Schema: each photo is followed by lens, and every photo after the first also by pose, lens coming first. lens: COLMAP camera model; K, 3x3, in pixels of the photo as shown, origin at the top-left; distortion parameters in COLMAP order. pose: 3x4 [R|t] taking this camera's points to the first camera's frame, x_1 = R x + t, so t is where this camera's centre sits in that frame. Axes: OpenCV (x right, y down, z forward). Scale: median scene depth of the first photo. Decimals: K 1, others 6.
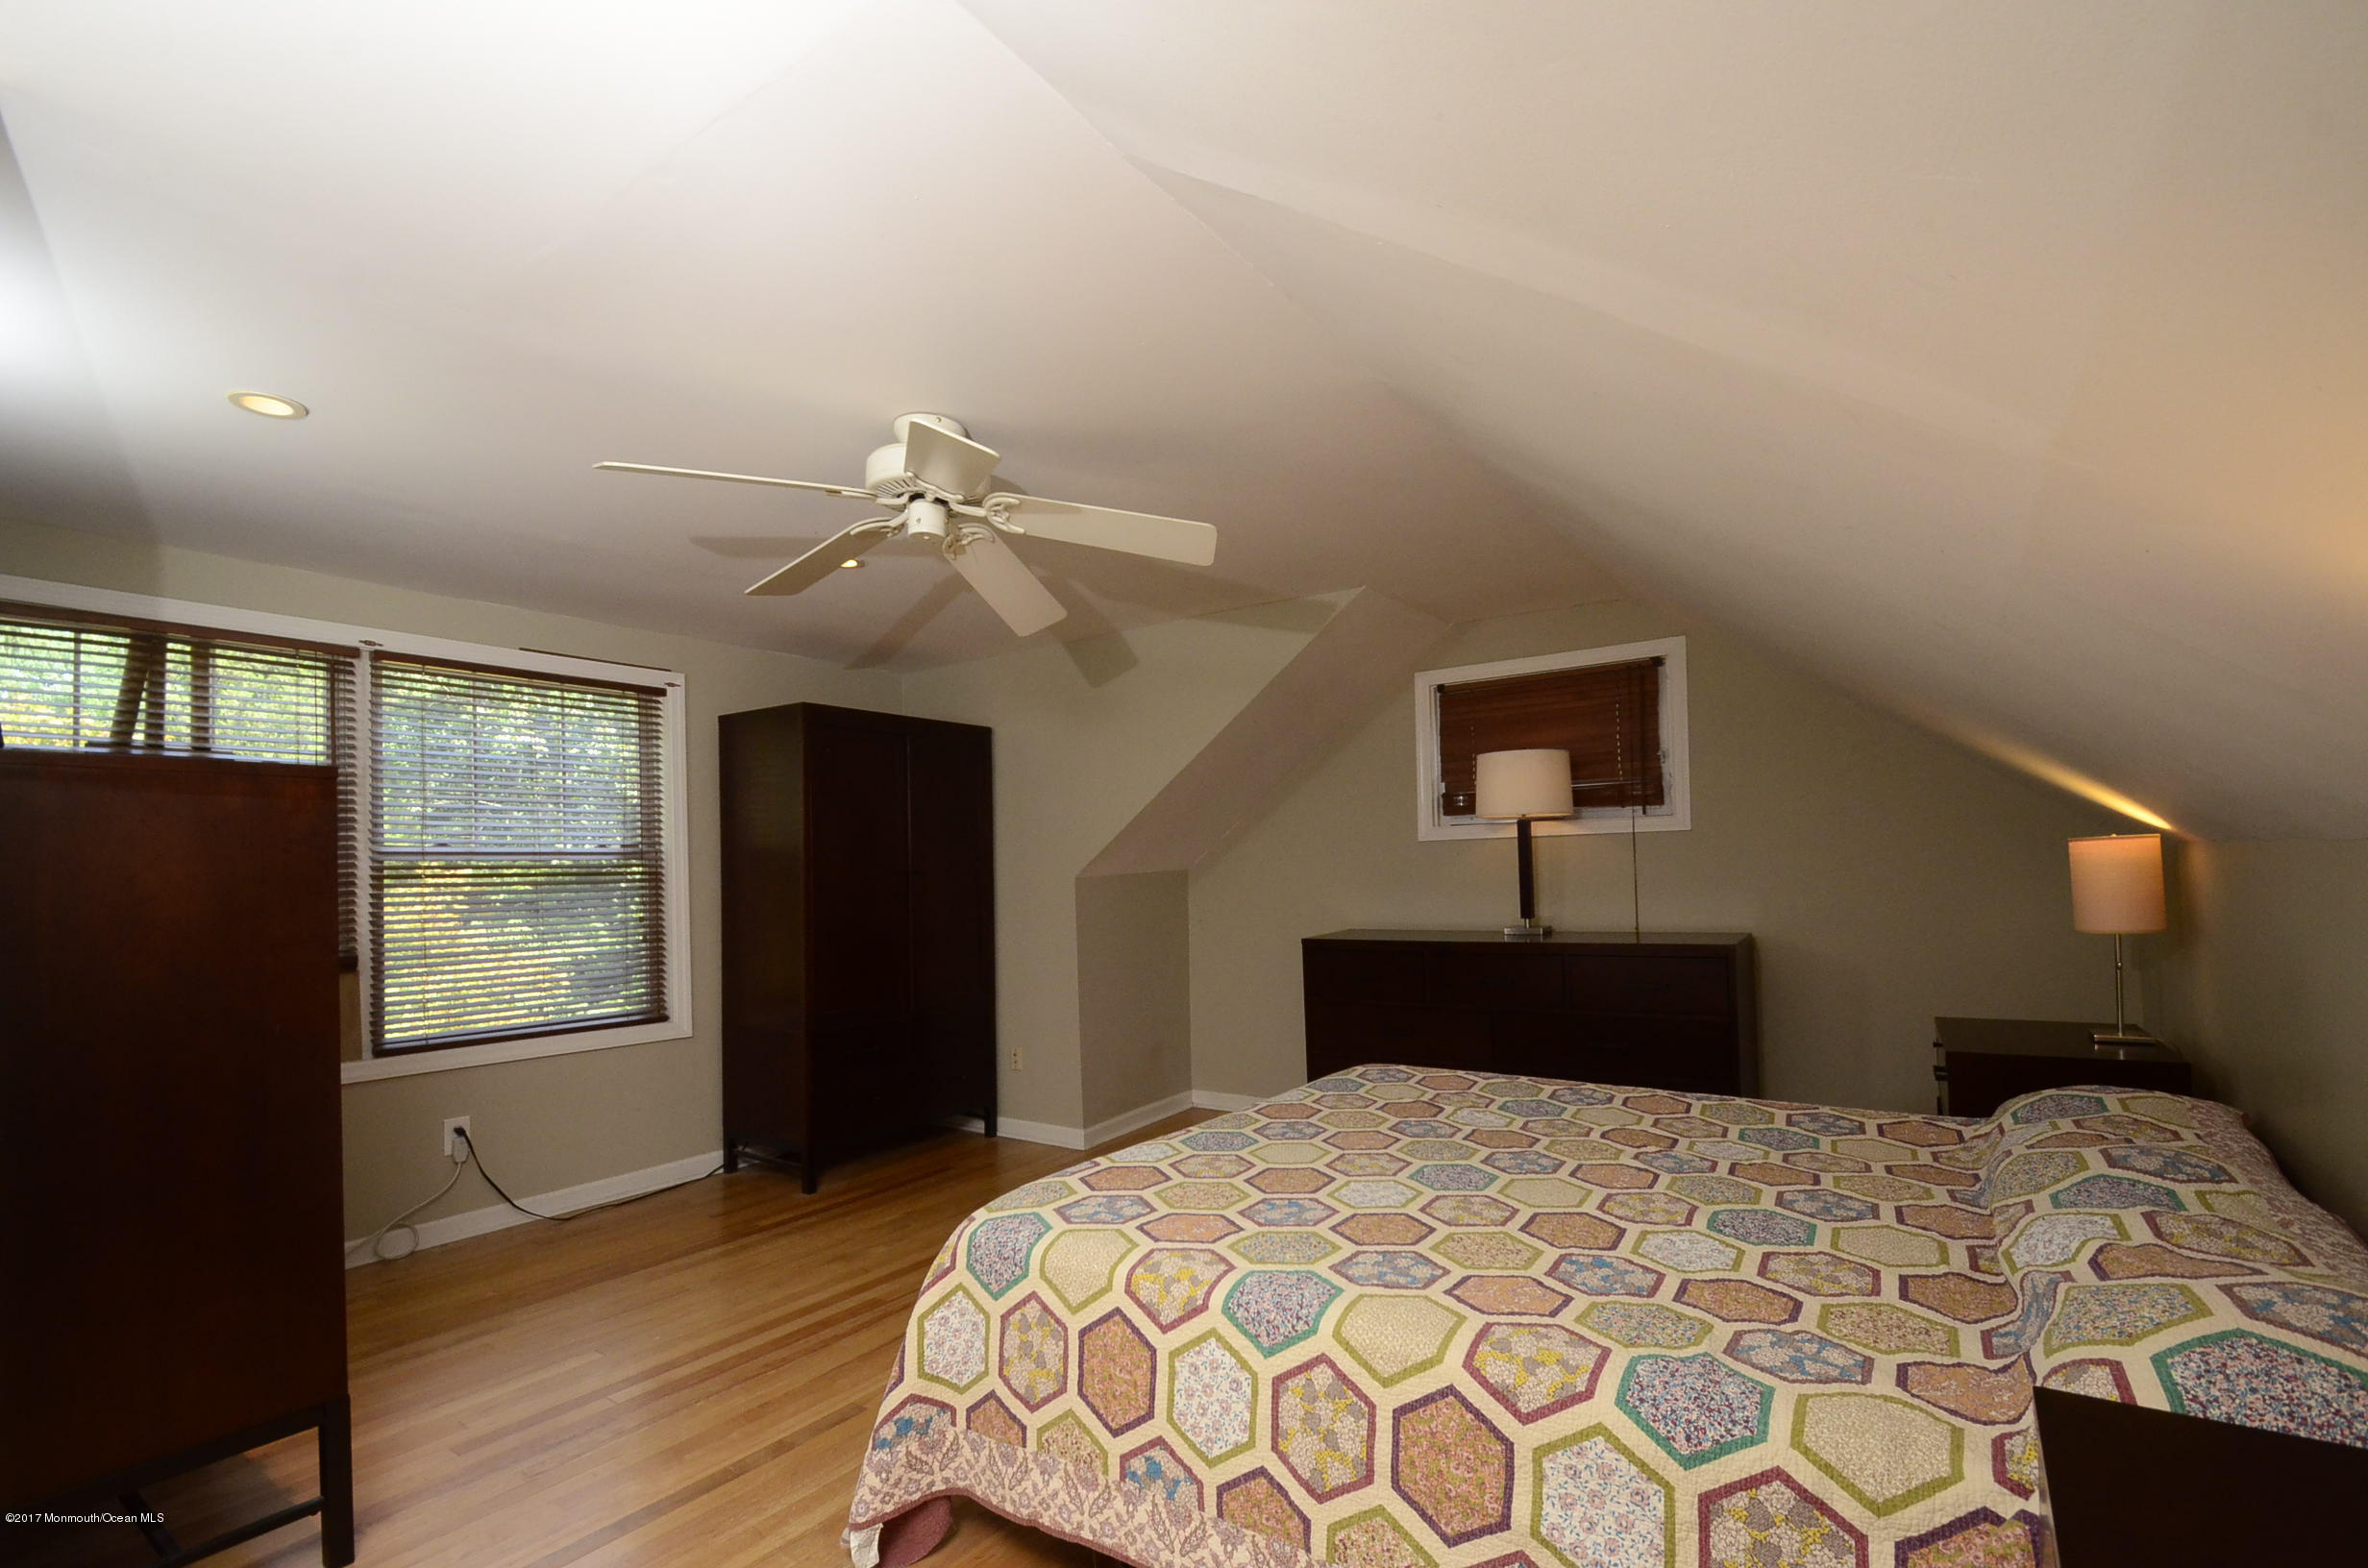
lens RADIAL K [[1034.2, 0, 1191.1], [0, 1034.2, 849.7], [0, 0, 1]] dist [0.015821, -0.018164]
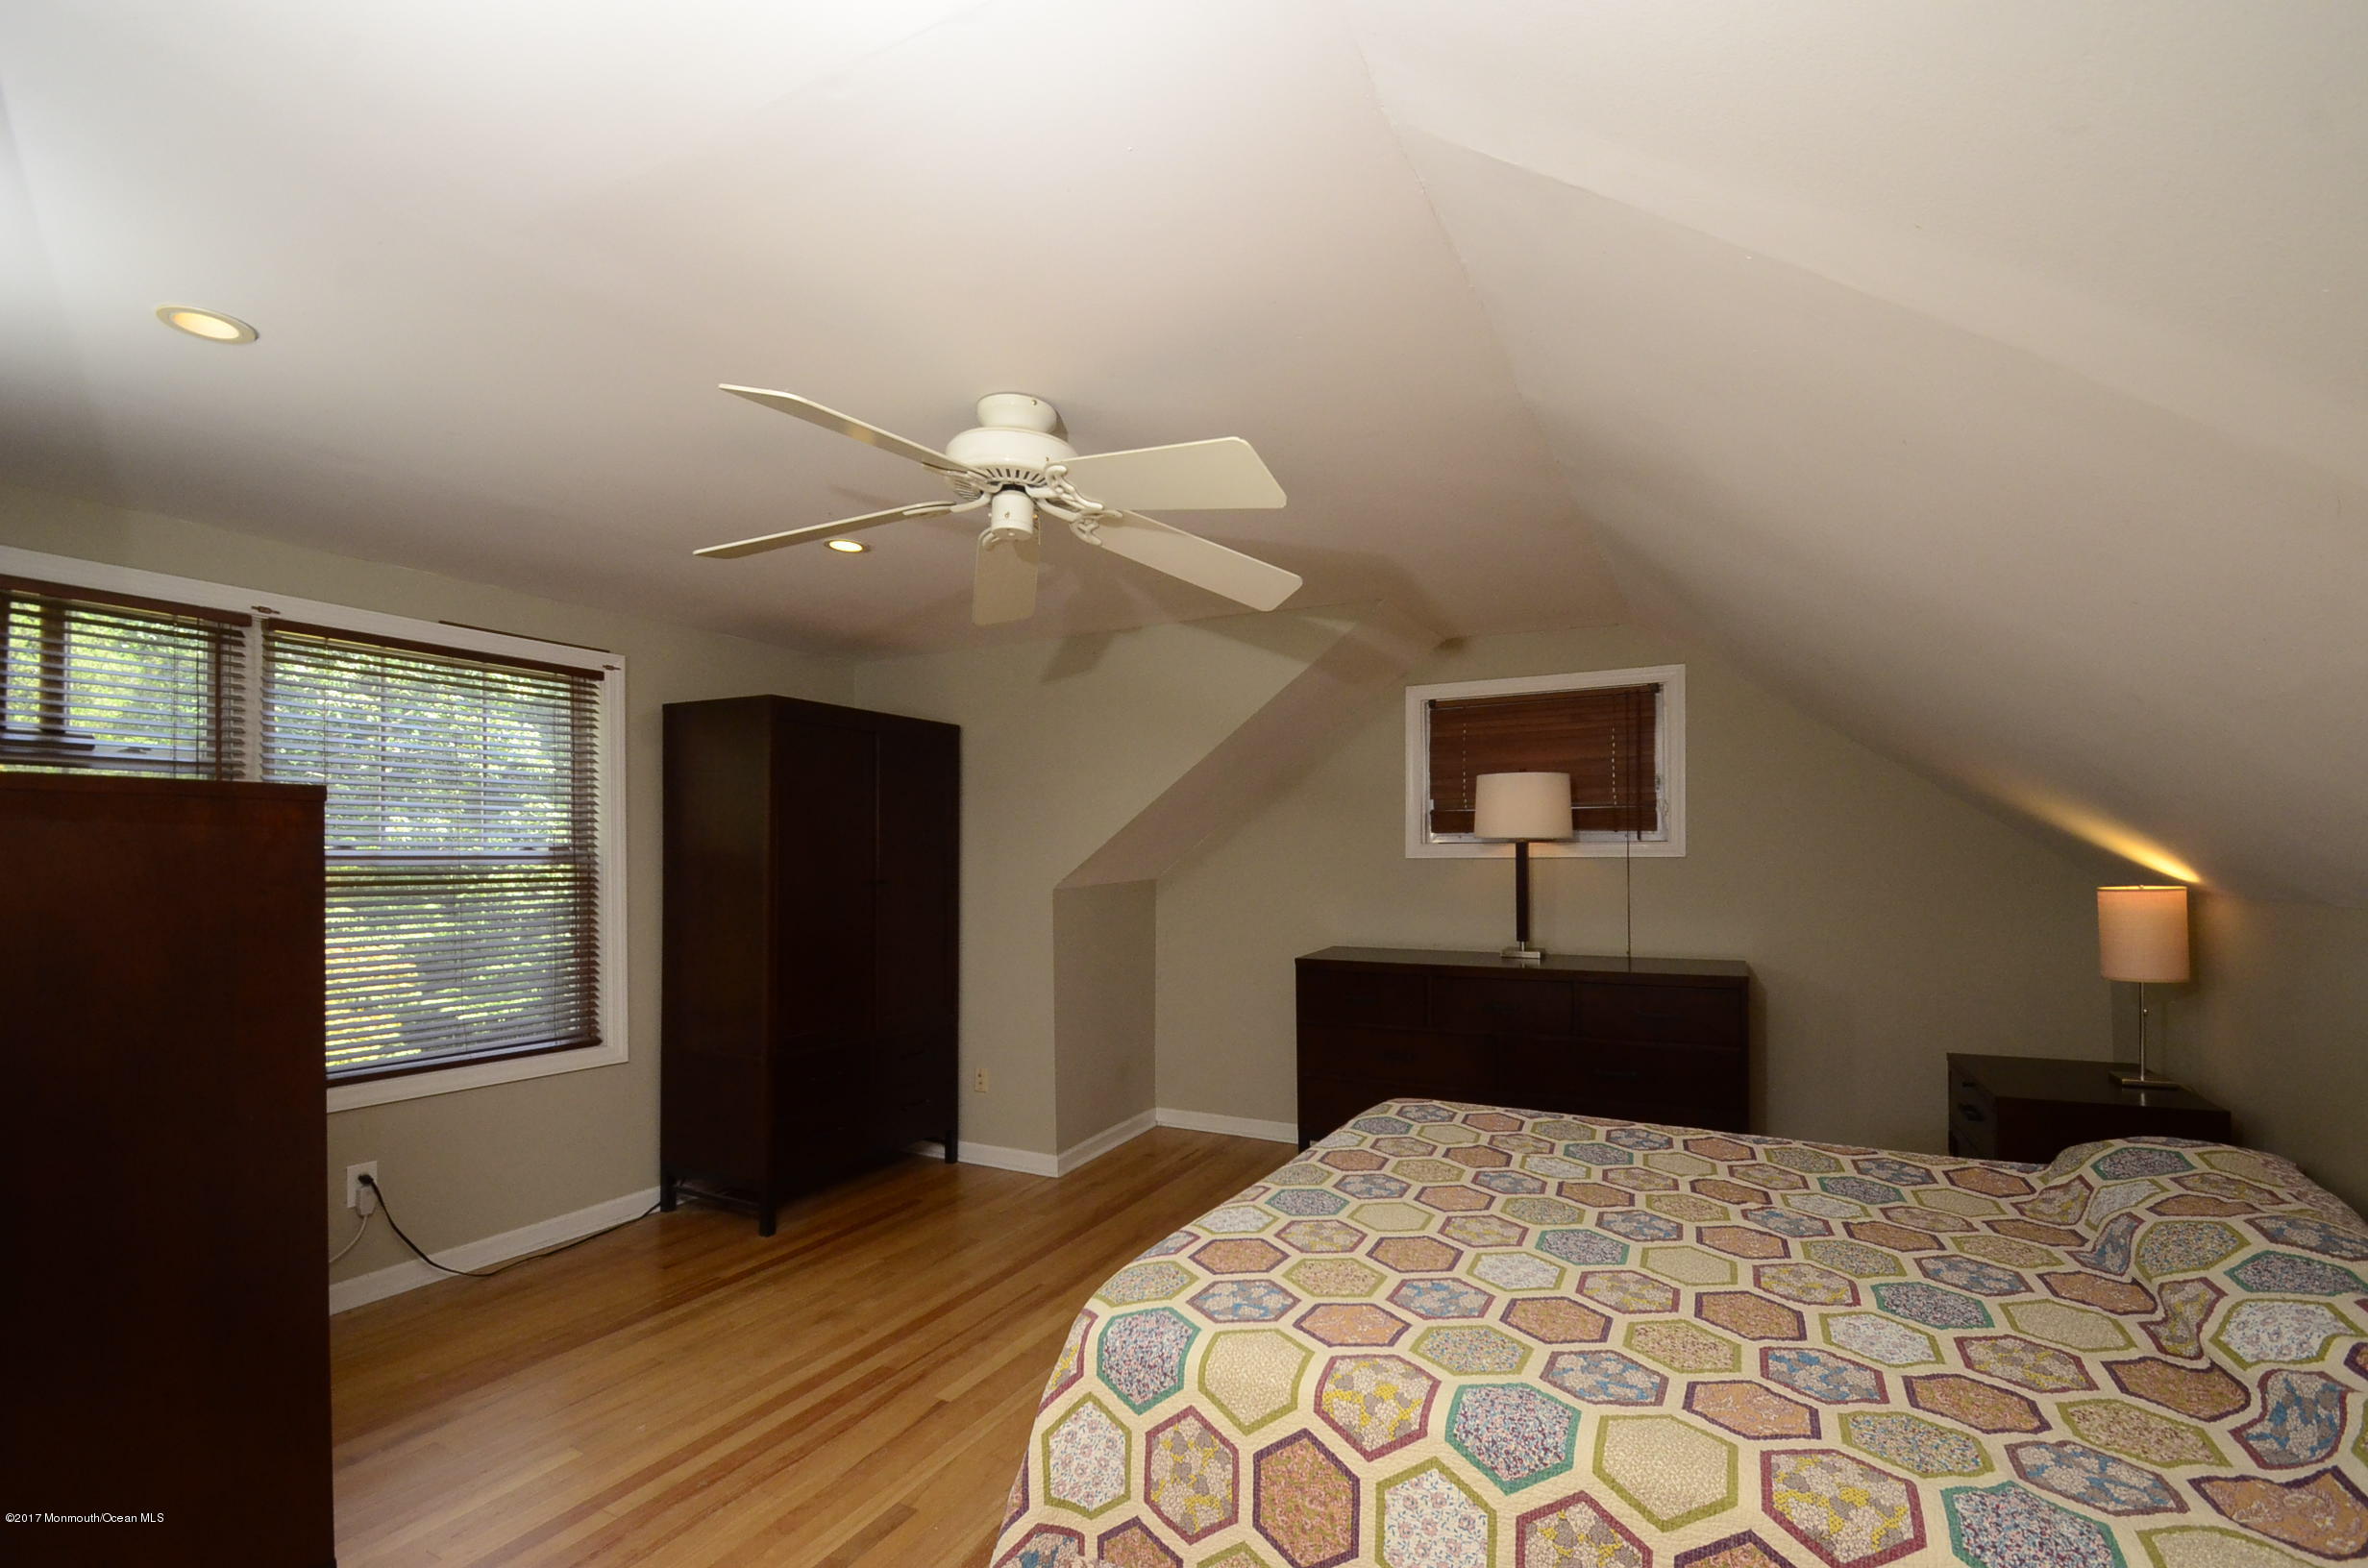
lens RADIAL K [[1034.2, 0, 1191.1], [0, 1034.2, 849.7], [0, 0, 1]] dist [0.015821, -0.018164]
pose [[0.992314, 0.021702, 0.121824, -0.256985], [-0.023223, 0.999669, 0.011077, -0.056017], [-0.121544, -0.013821, 0.992490, 0.121672]]
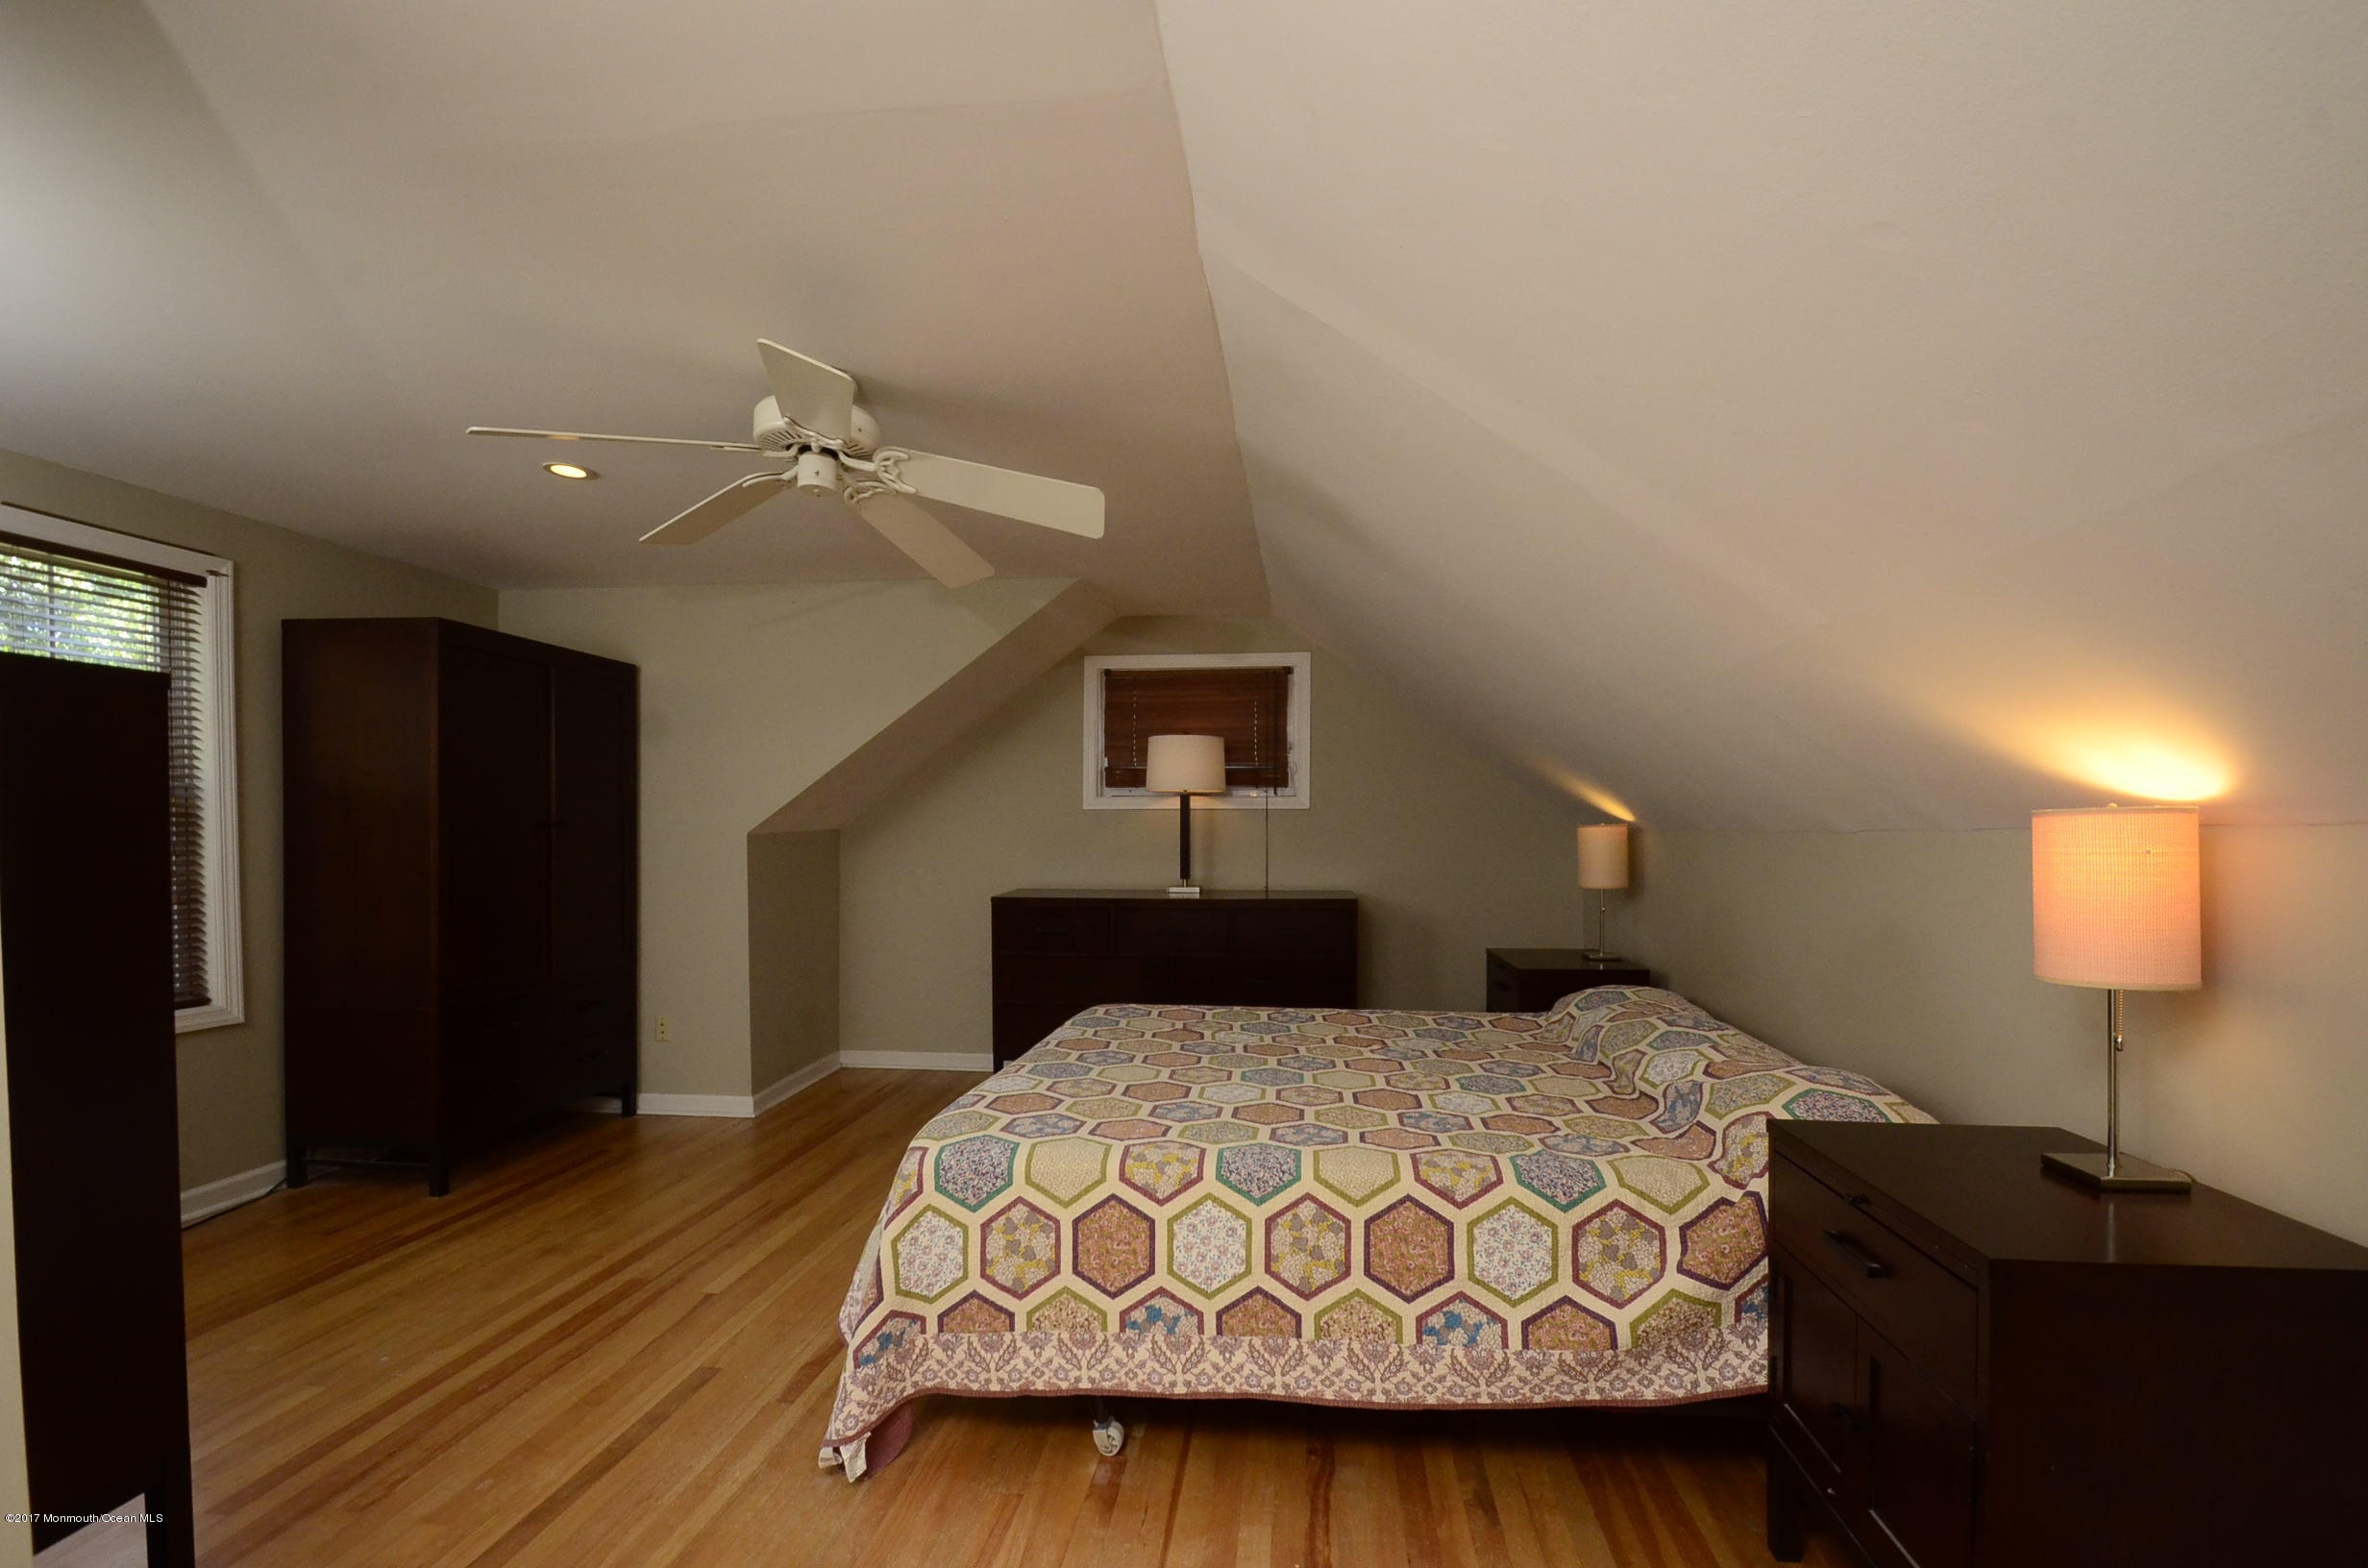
lens RADIAL K [[1034.2, 0, 1191.1], [0, 1034.2, 849.7], [0, 0, 1]] dist [0.015821, -0.018164]
pose [[0.880816, 0.018017, 0.473115, -0.507645], [-0.034142, 0.999091, 0.025516, 0.007543], [-0.472225, -0.038628, 0.880631, -0.077802]]
